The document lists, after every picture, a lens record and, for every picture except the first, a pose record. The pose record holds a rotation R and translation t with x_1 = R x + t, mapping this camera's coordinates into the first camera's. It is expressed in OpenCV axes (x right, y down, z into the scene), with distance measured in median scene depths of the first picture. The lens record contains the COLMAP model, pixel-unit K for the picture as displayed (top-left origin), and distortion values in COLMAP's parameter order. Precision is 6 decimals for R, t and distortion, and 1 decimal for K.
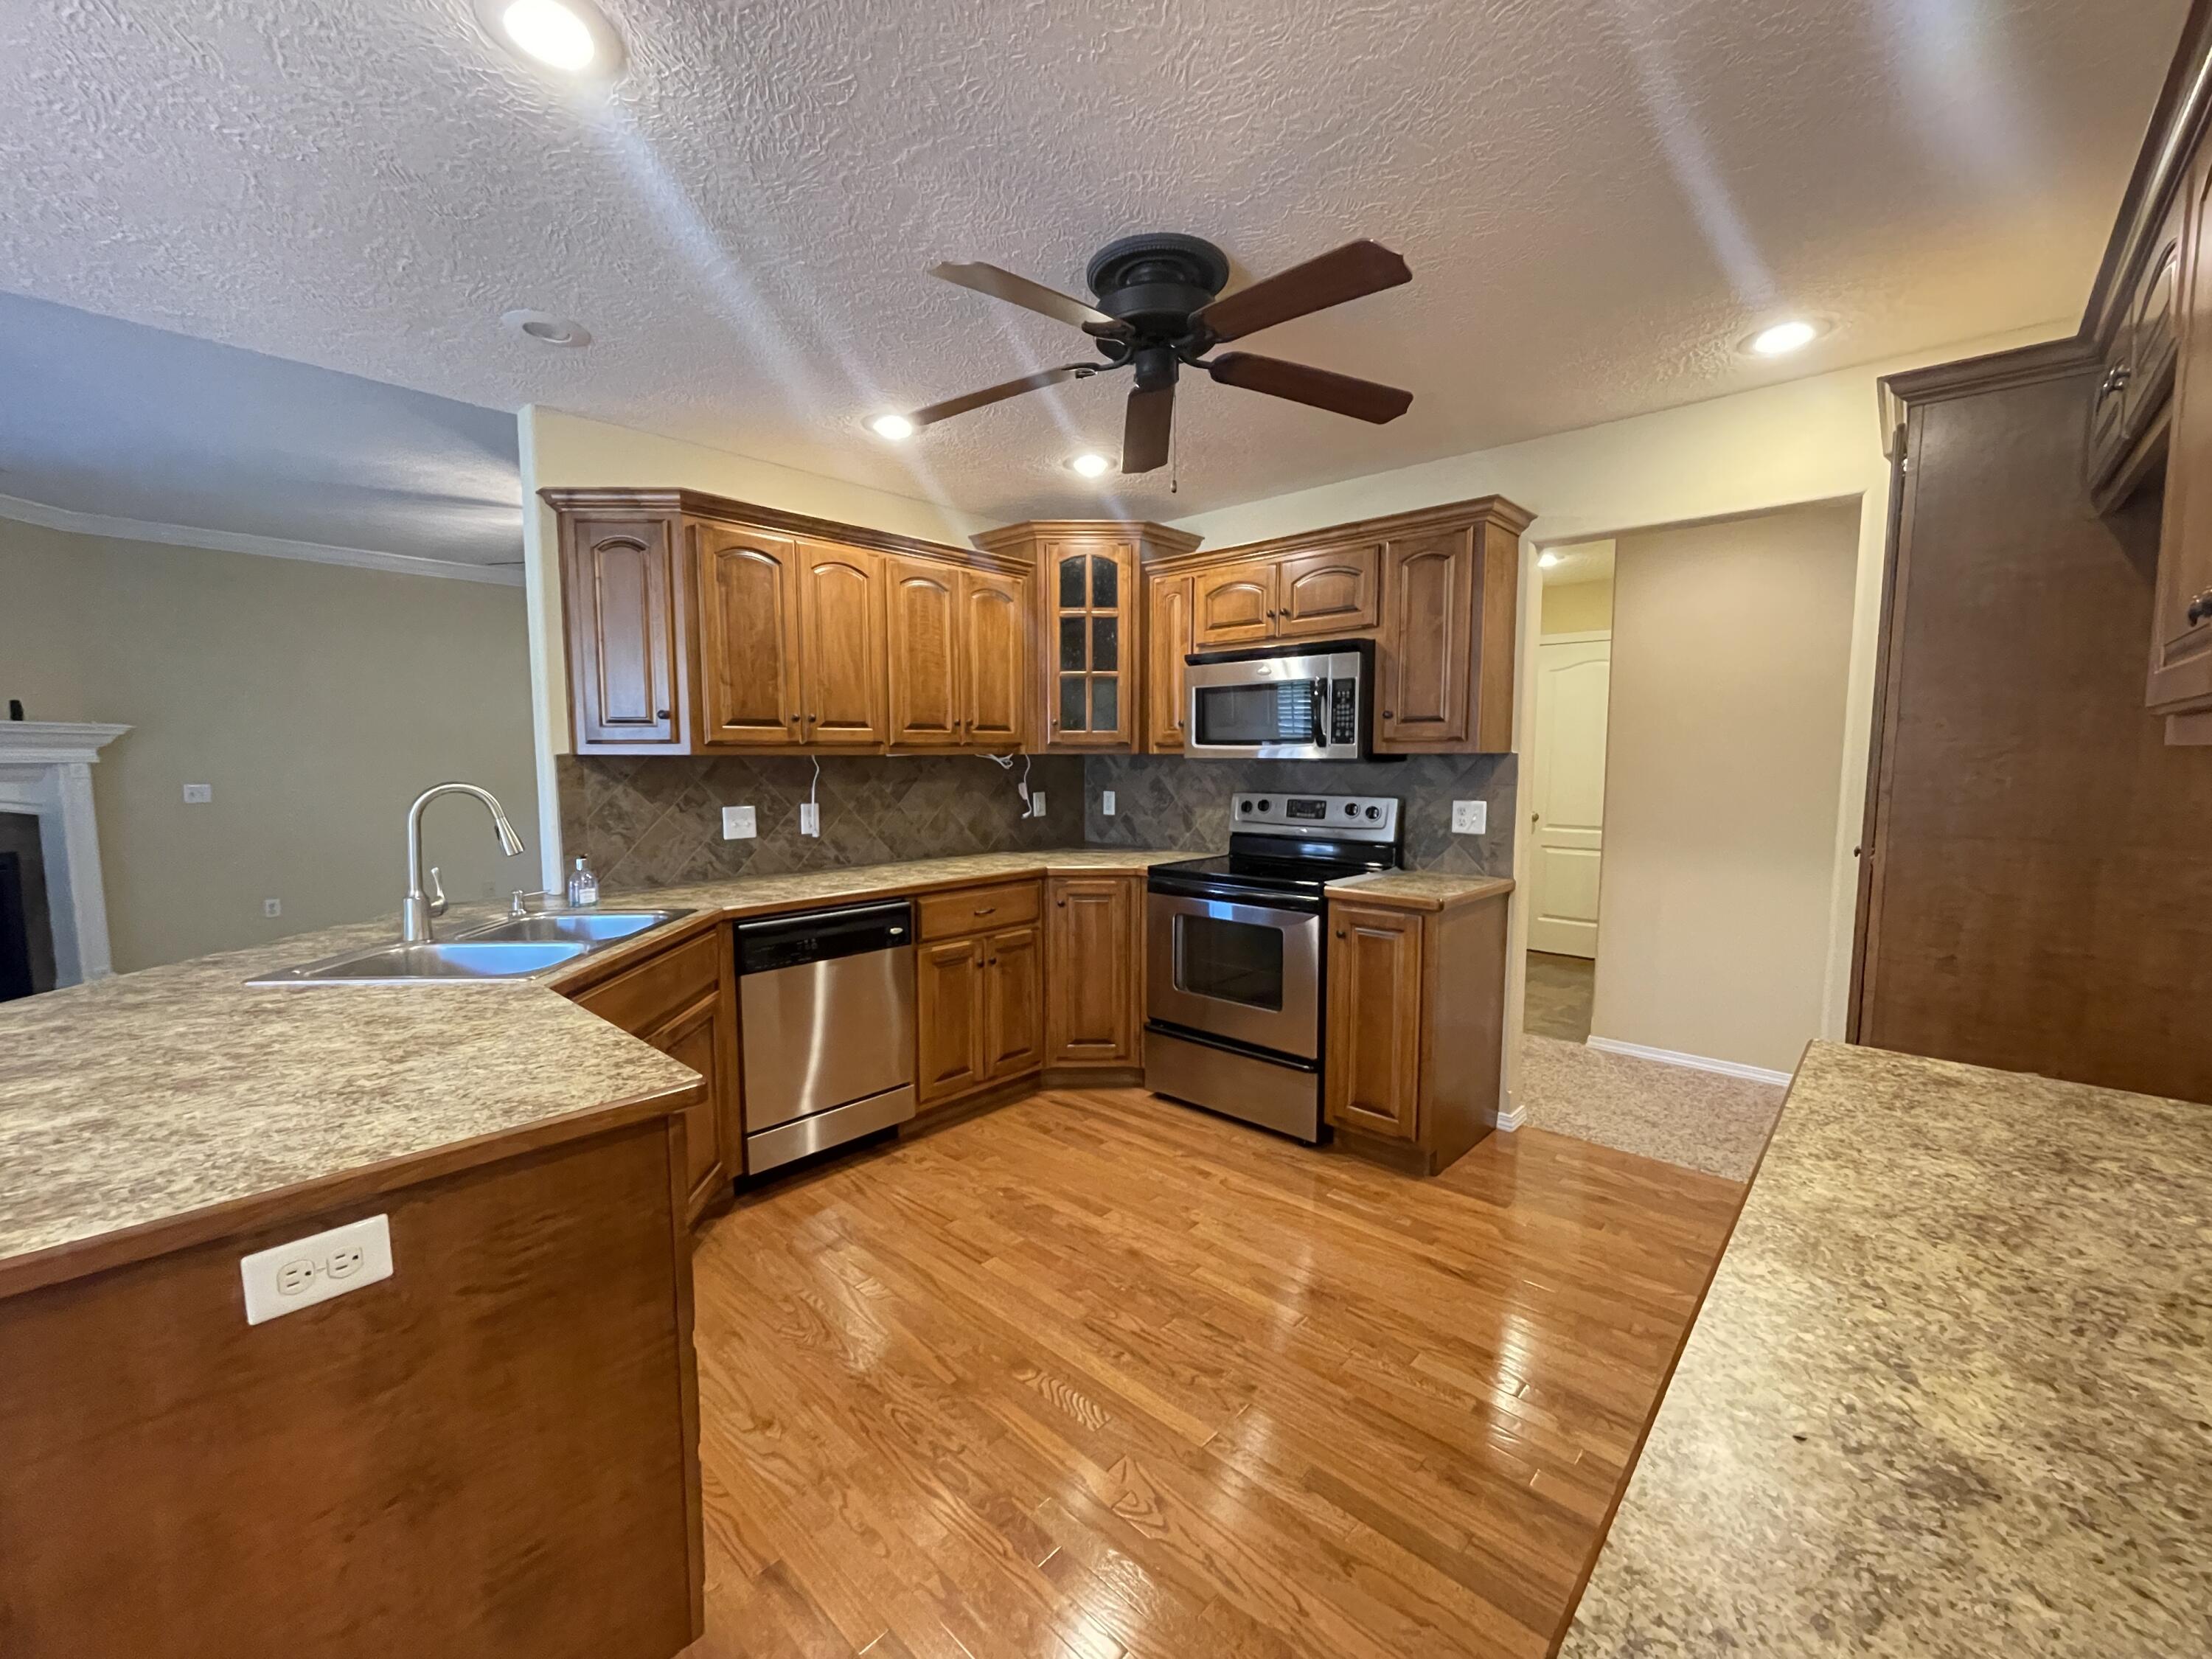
lens RADIAL K [[895.4, 0, 1095.3], [0, 895.4, 841.1], [0, 0, 1]] dist [-0.002864, 0.000720]
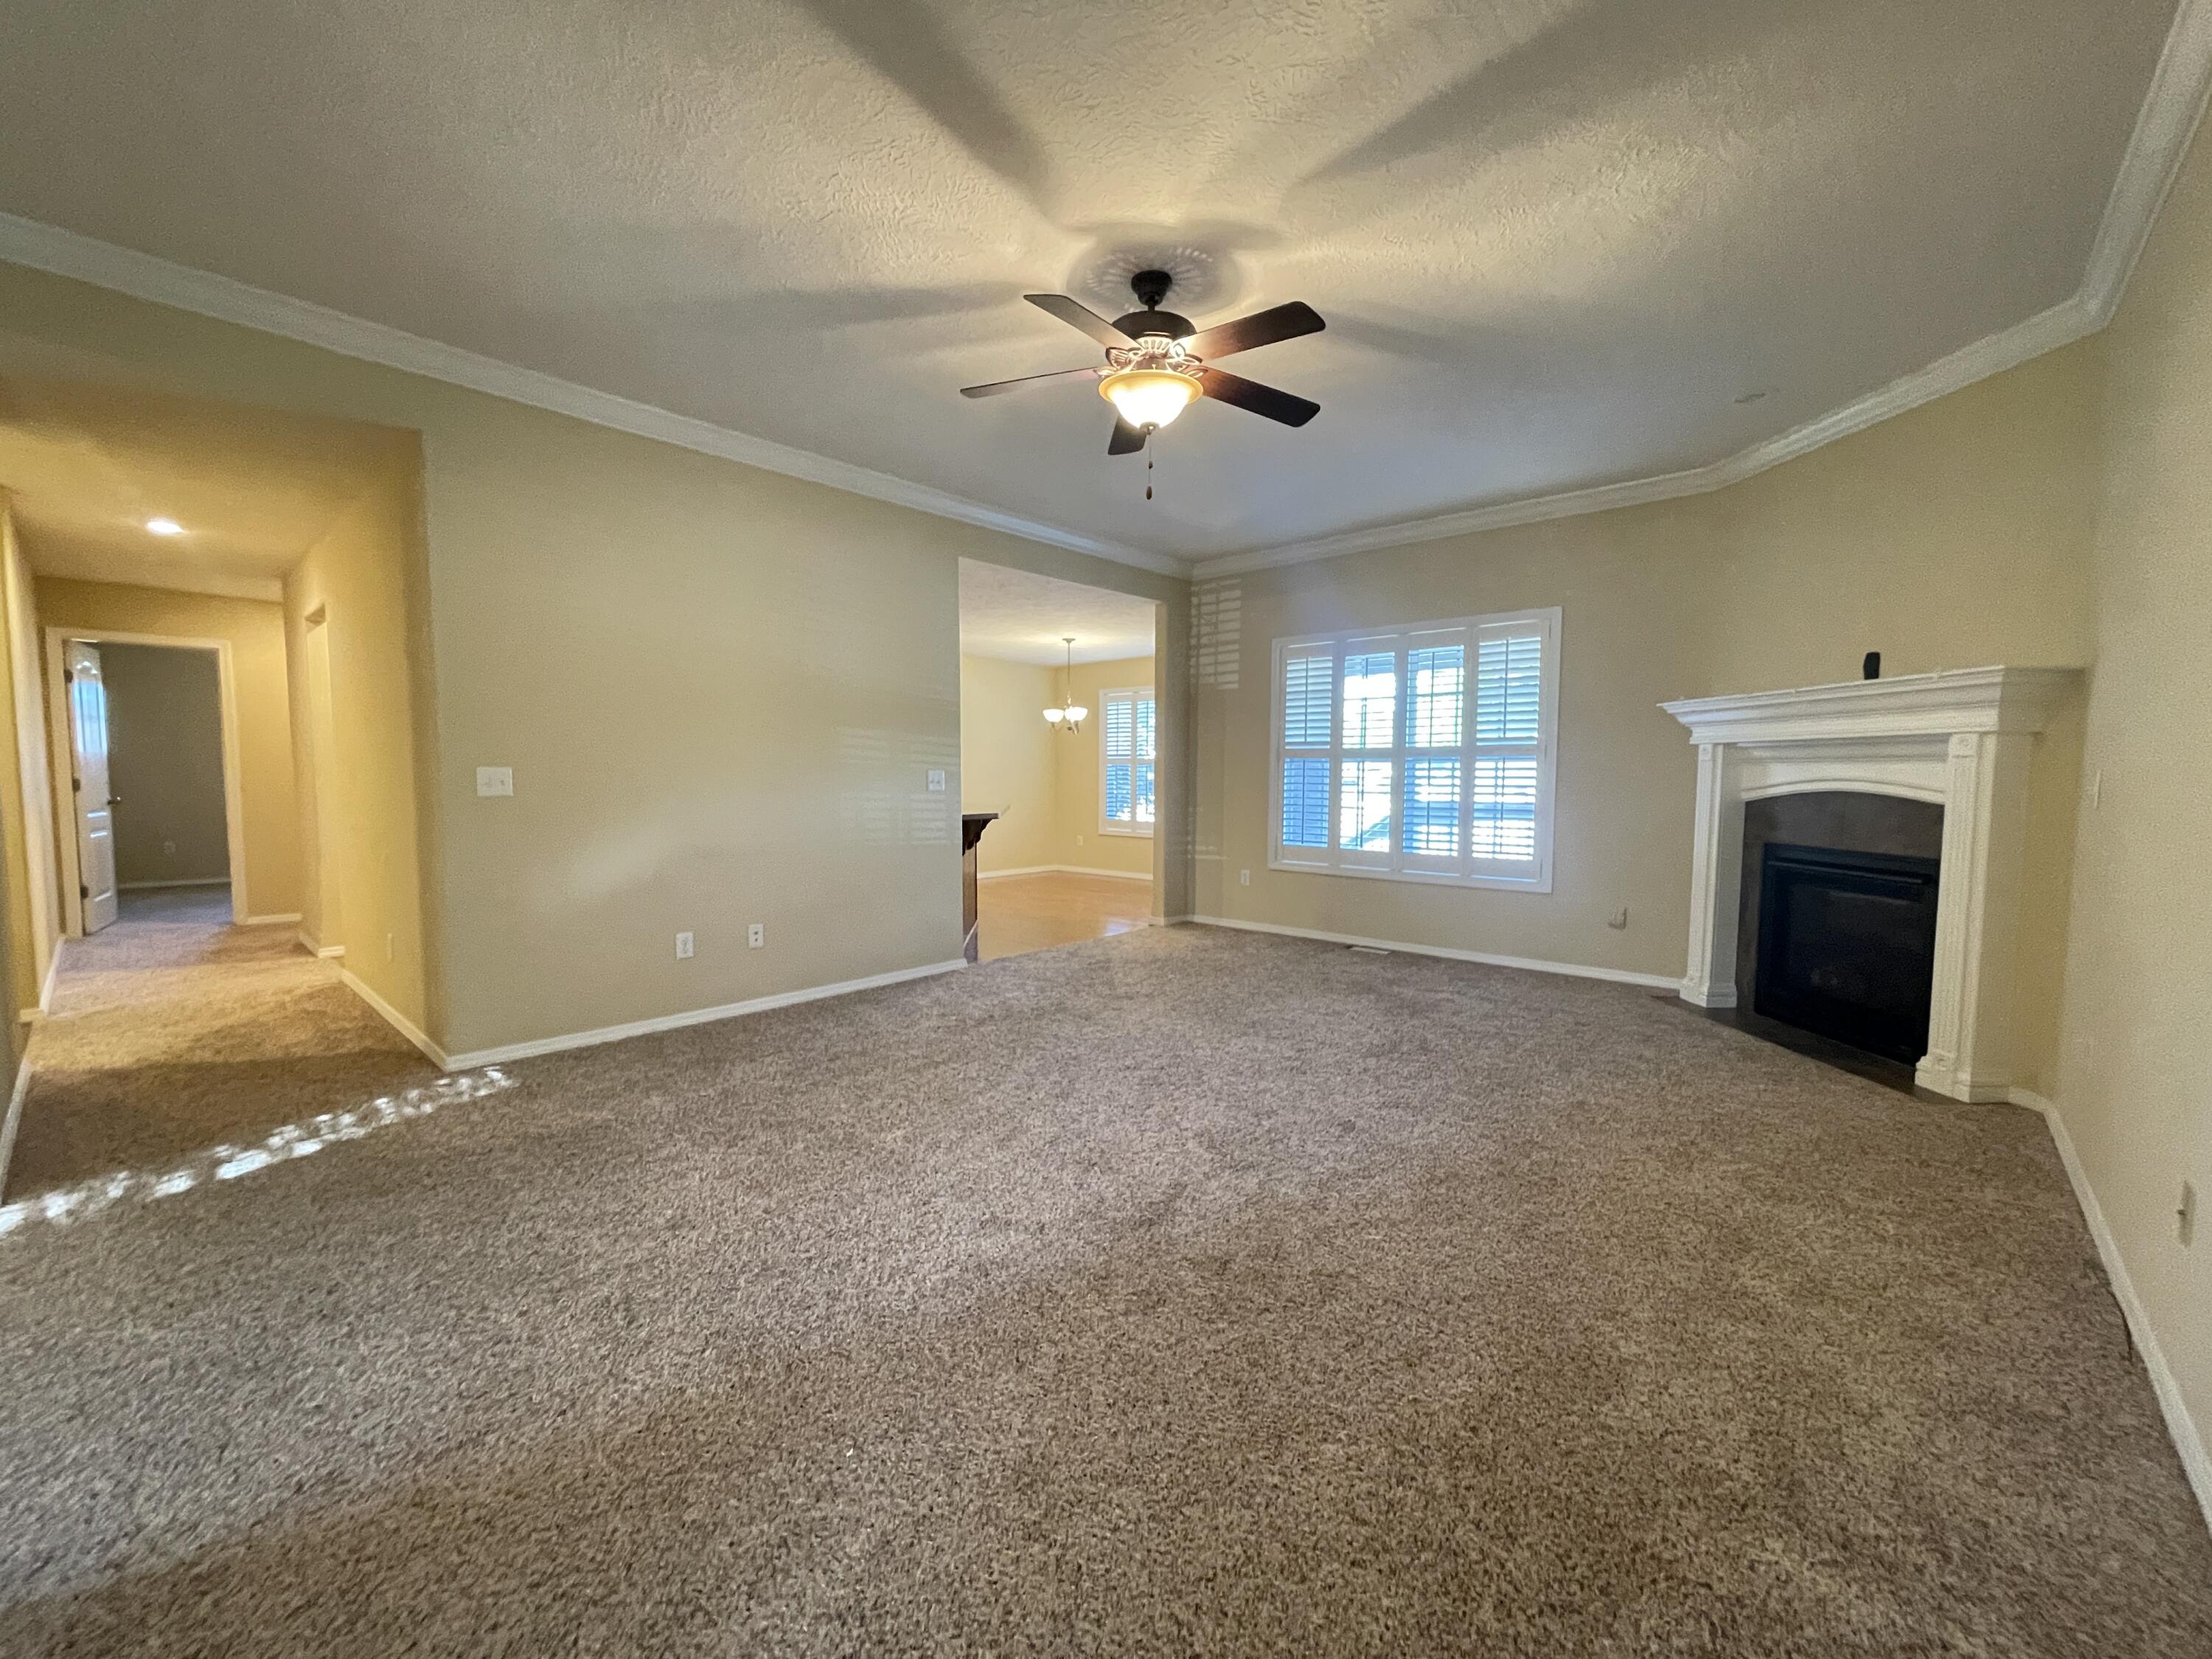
lens RADIAL K [[895.4, 0, 1095.3], [0, 895.4, 841.1], [0, 0, 1]] dist [-0.002864, 0.000720]
pose [[-0.999963, -0.003379, -0.007888, -0.813115], [-0.004660, 0.985674, 0.168597, -0.183326], [0.007206, 0.168628, -0.985653, 2.594464]]
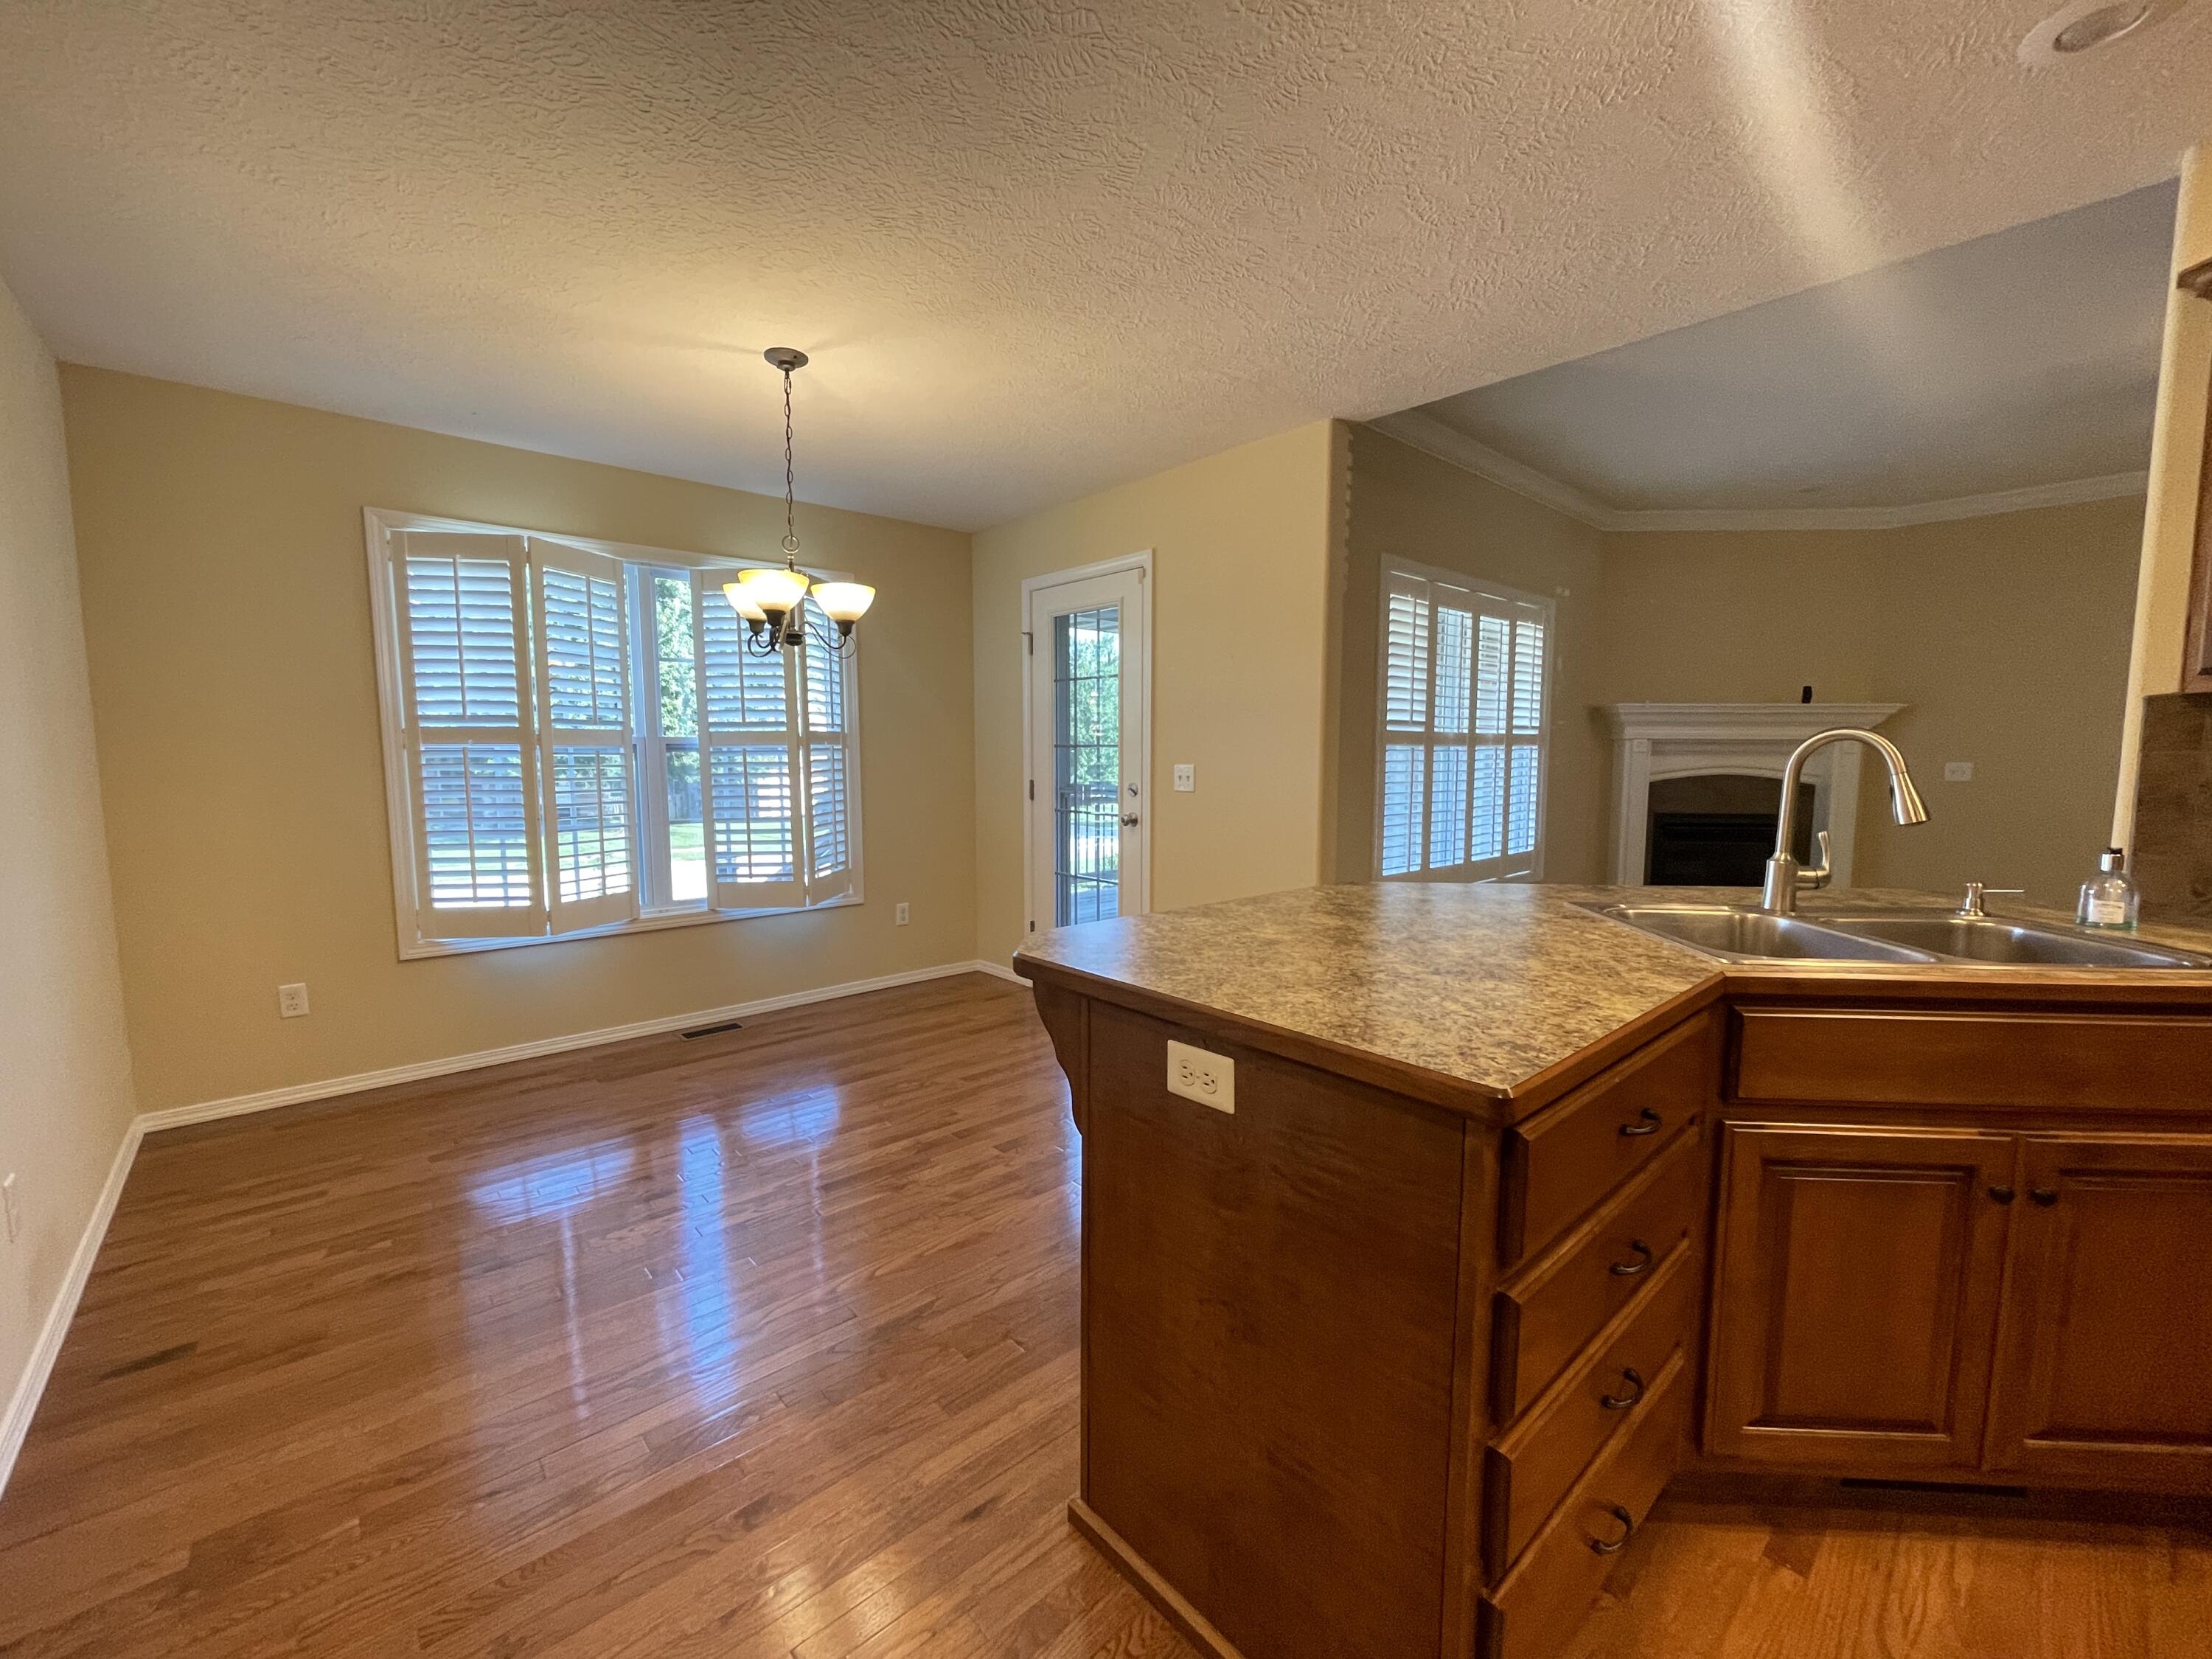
lens RADIAL K [[895.4, 0, 1095.3], [0, 895.4, 841.1], [0, 0, 1]] dist [-0.002864, 0.000720]
pose [[-0.096181, 0.100333, -0.990294, 0.107571], [-0.095491, 0.989388, 0.109516, 0.008333], [0.990773, 0.105097, -0.085580, 0.278429]]
